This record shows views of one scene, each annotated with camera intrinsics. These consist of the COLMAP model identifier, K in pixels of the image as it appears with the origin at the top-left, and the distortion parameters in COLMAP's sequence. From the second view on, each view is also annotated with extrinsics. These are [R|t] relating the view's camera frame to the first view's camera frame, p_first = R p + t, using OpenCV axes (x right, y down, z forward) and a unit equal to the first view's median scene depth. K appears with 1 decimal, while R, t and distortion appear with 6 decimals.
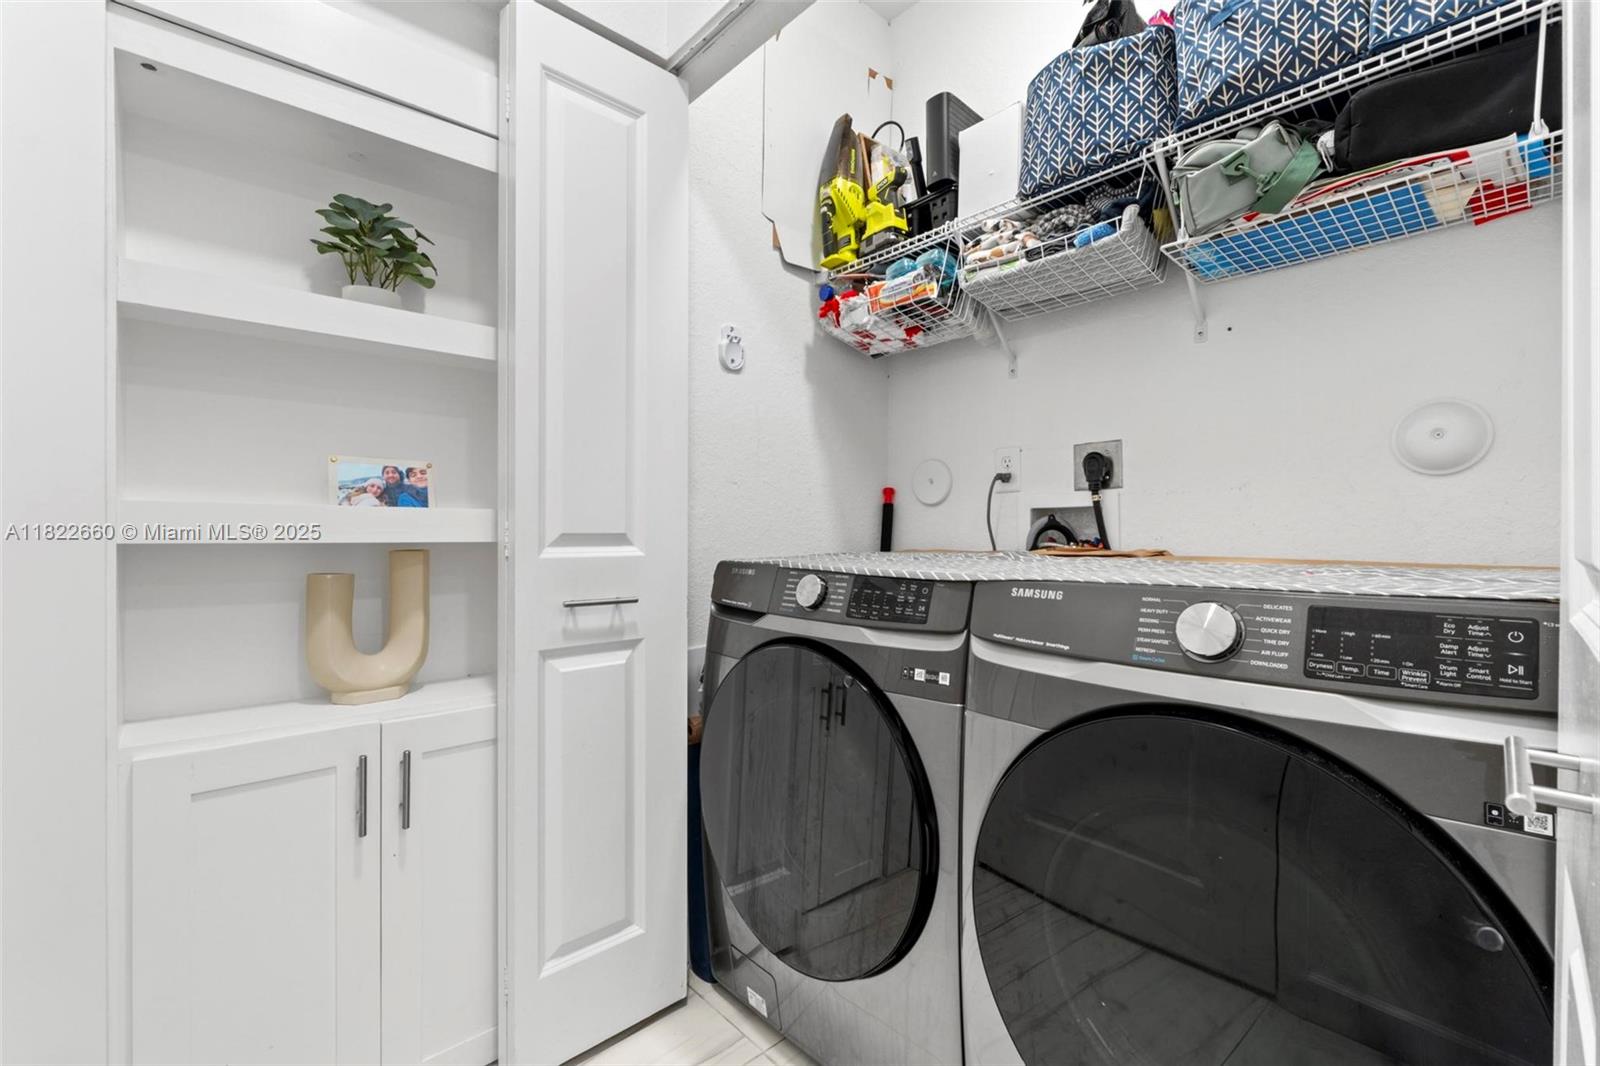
lens RADIAL K [[693.3, 0, 798.7], [0, 693.3, 535.3], [0, 0, 1]] dist [-0.006256, -0.000706]
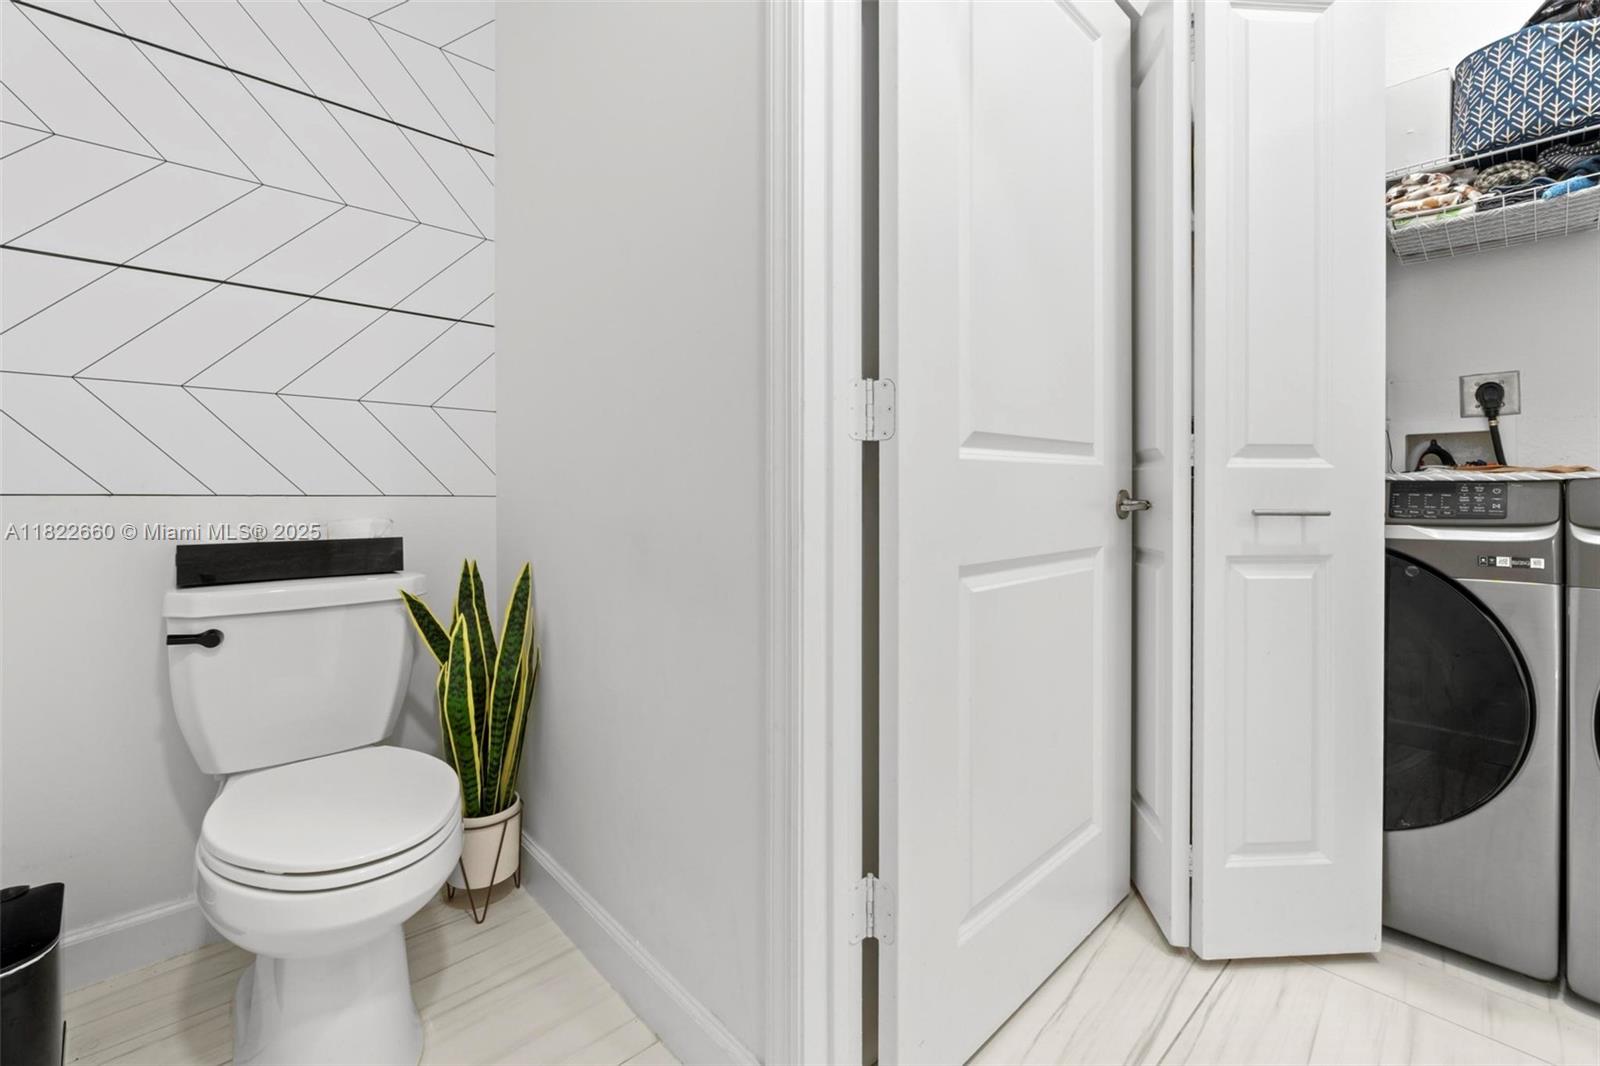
lens RADIAL K [[693.3, 0, 815.1], [0, 693.3, 496.0], [0, 0, 1]] dist [-0.006256, -0.000706]
pose [[0.999974, -0.005066, 0.005097, -0.829262], [0.005042, 0.999976, 0.004677, 0.065636], [-0.005121, -0.004651, 0.999976, -0.132103]]
